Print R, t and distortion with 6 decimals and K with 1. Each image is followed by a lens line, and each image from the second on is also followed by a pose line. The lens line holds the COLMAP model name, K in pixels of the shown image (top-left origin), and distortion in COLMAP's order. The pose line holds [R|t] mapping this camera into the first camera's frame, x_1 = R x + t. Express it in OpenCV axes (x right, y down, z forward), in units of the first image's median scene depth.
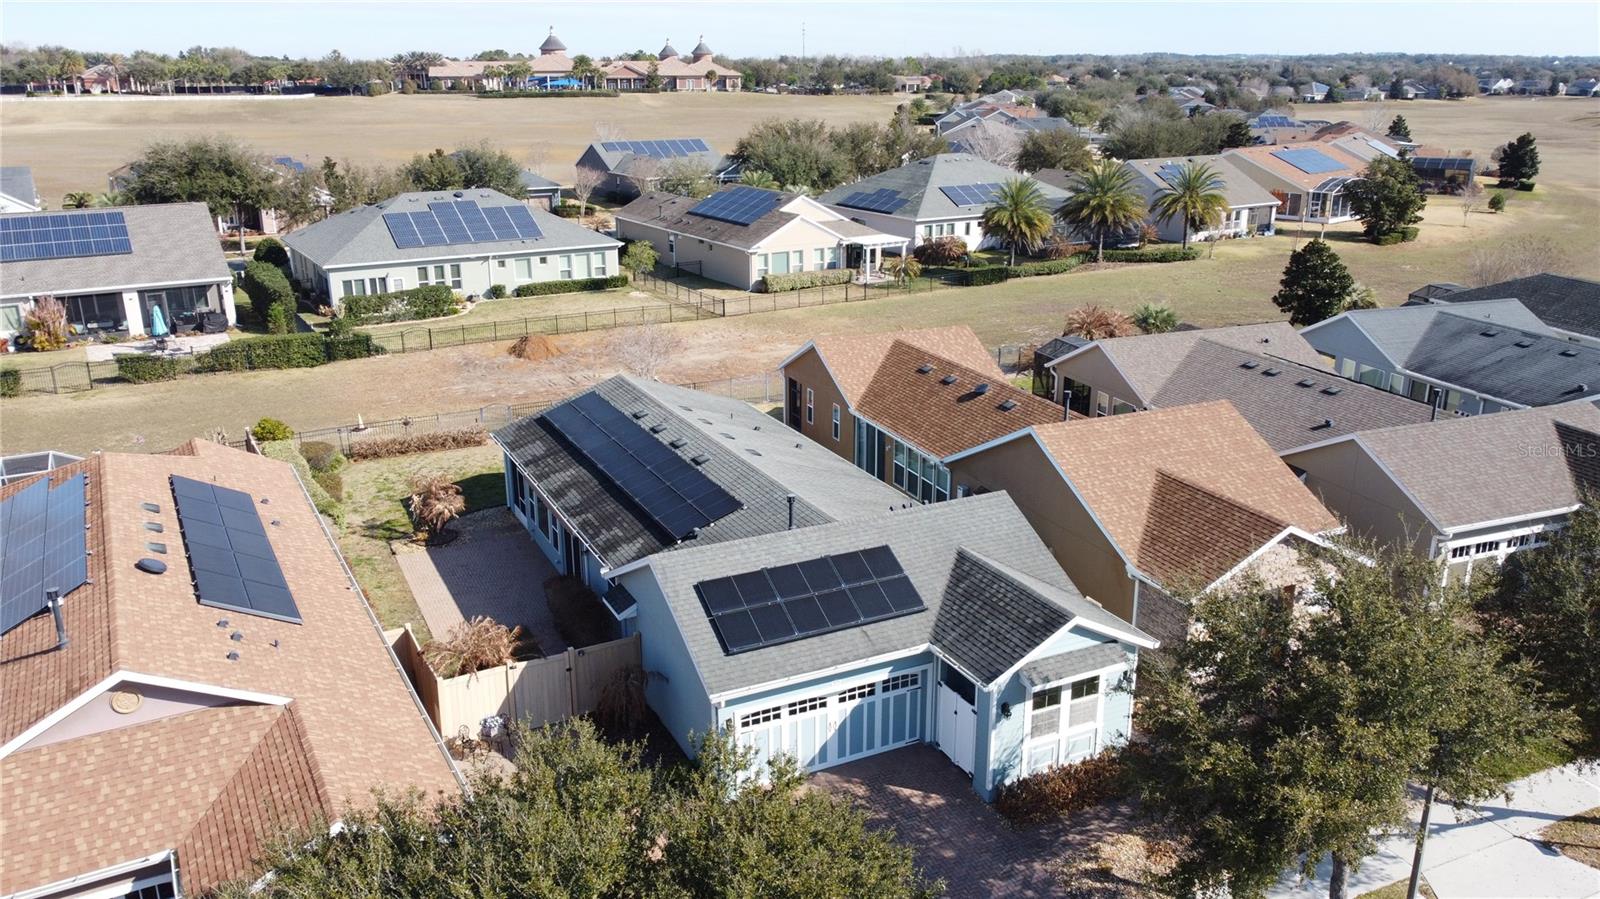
lens RADIAL K [[1206.3, 0, 798.7], [0, 1206.3, 455.2], [0, 0, 1]] dist [0.006658, -0.016277]
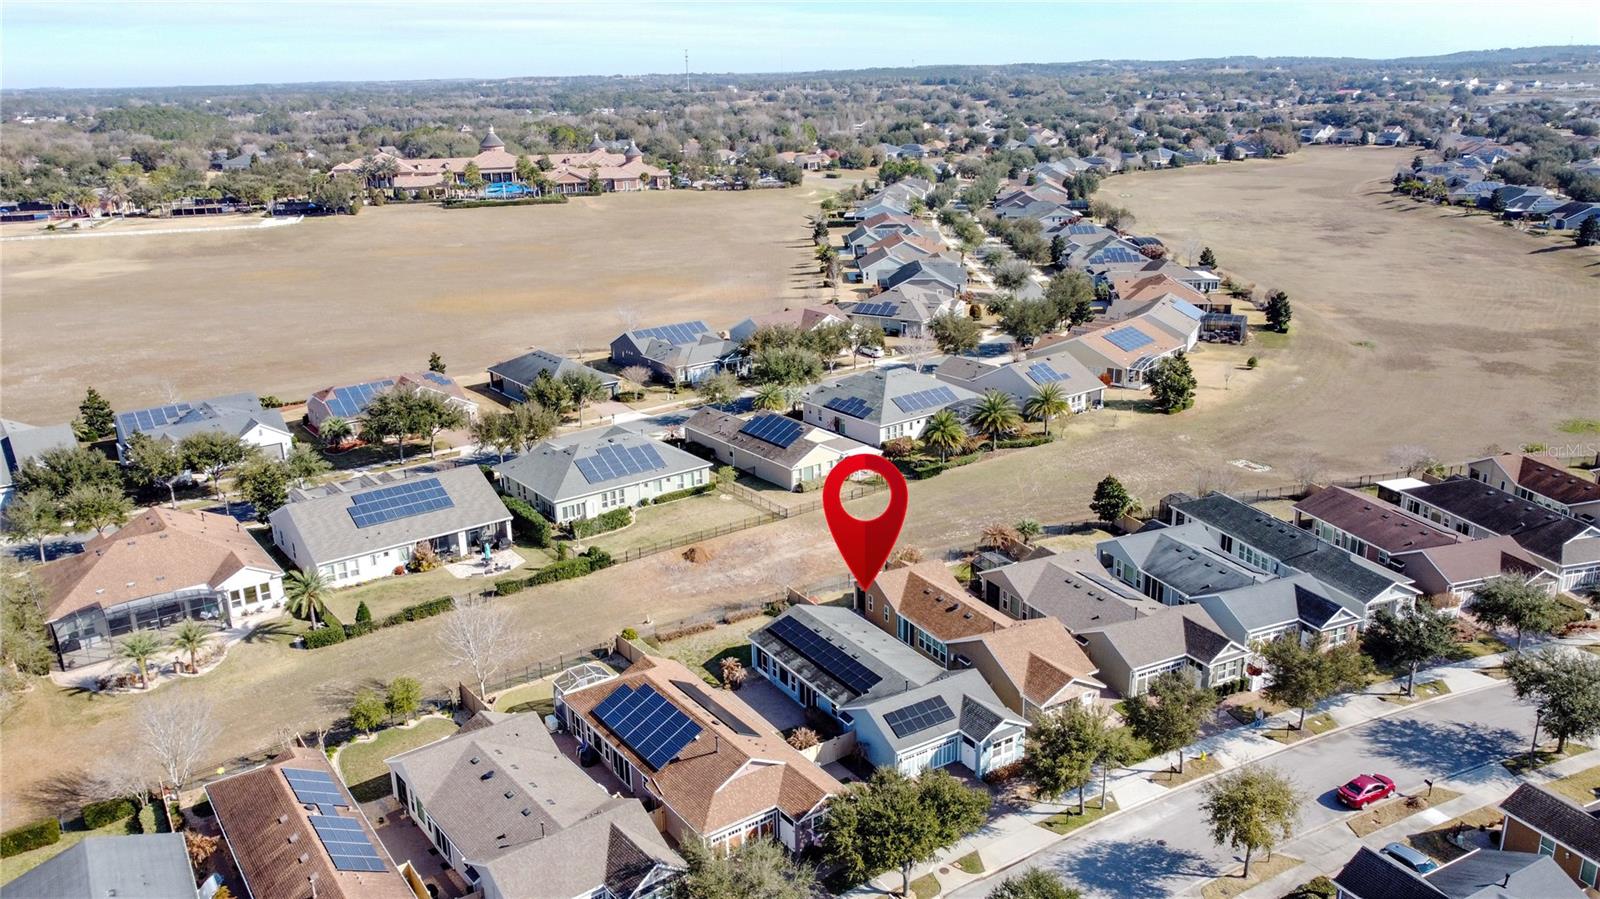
lens RADIAL K [[1206.3, 0, 800.4], [0, 1206.3, 461.9], [0, 0, 1]] dist [0.006658, -0.016277]
pose [[0.994865, -0.047024, 0.089624, -0.216882], [0.046870, 0.998894, 0.003823, -0.224546], [-0.089705, 0.000397, 0.995968, -0.819916]]
